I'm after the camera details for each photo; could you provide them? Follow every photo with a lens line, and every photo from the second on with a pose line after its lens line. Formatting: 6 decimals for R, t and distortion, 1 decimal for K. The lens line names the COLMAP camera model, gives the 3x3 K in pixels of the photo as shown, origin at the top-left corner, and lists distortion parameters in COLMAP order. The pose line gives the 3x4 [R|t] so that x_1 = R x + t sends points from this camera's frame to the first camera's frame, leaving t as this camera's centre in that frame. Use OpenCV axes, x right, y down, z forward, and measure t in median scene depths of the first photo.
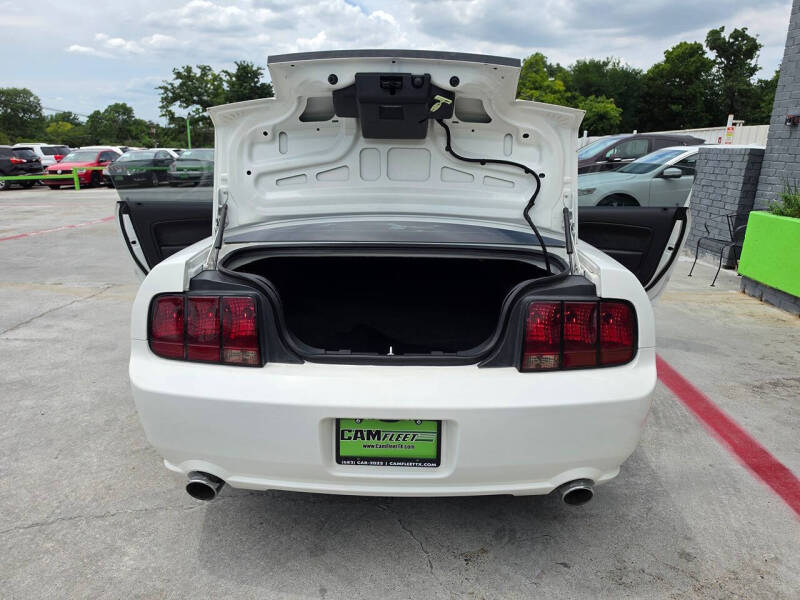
lens RADIAL K [[554.8, 0, 393.9], [0, 554.8, 293.7], [0, 0, 1]] dist [0.008536, -0.010760]
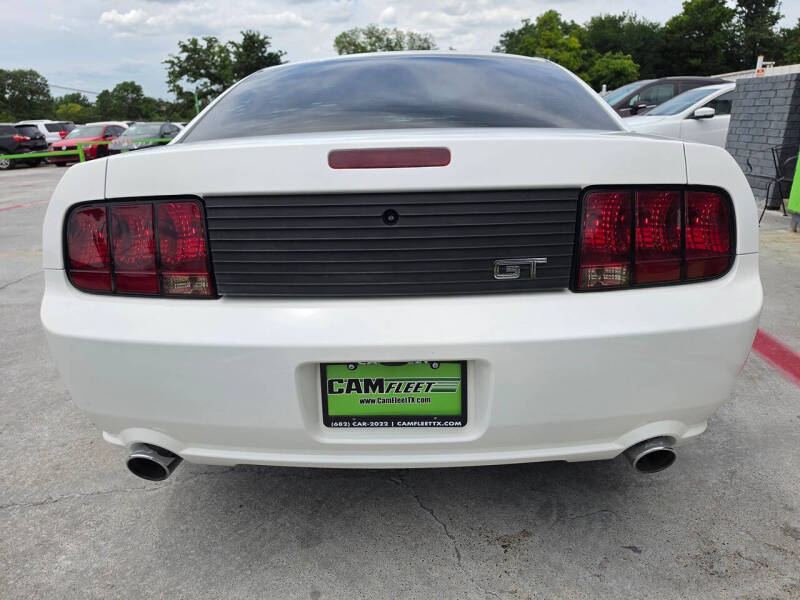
lens RADIAL K [[554.8, 0, 406.3], [0, 554.8, 288.3], [0, 0, 1]] dist [0.008536, -0.010760]
pose [[0.999314, -0.035006, -0.012119, 0.013902], [0.035479, 0.998513, 0.041377, 0.071495], [0.010653, -0.041778, 0.999070, 0.202547]]
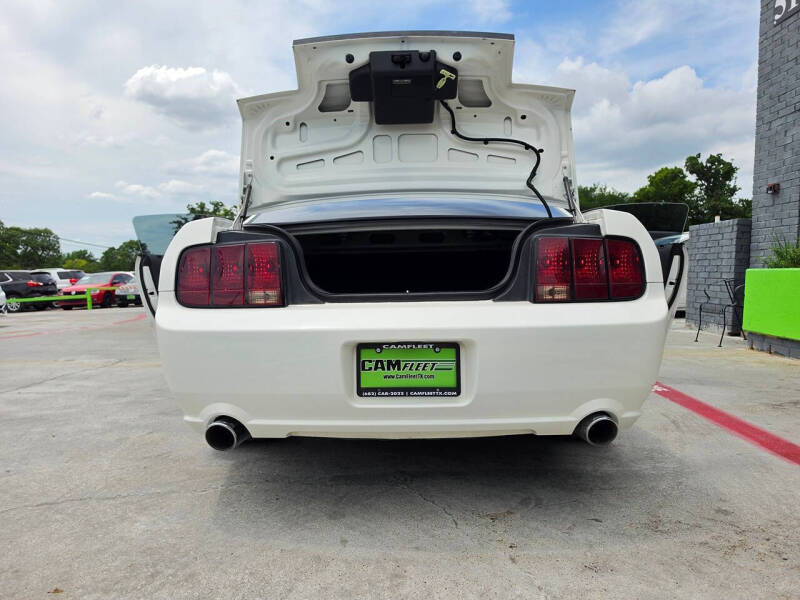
lens RADIAL K [[554.8, 0, 392.5], [0, 554.8, 306.6], [0, 0, 1]] dist [0.008536, -0.010760]
pose [[0.999639, -0.025949, -0.006897, -0.020645], [0.024044, 0.979468, -0.200161, 0.251492], [0.011949, 0.199923, 0.979739, -0.008748]]
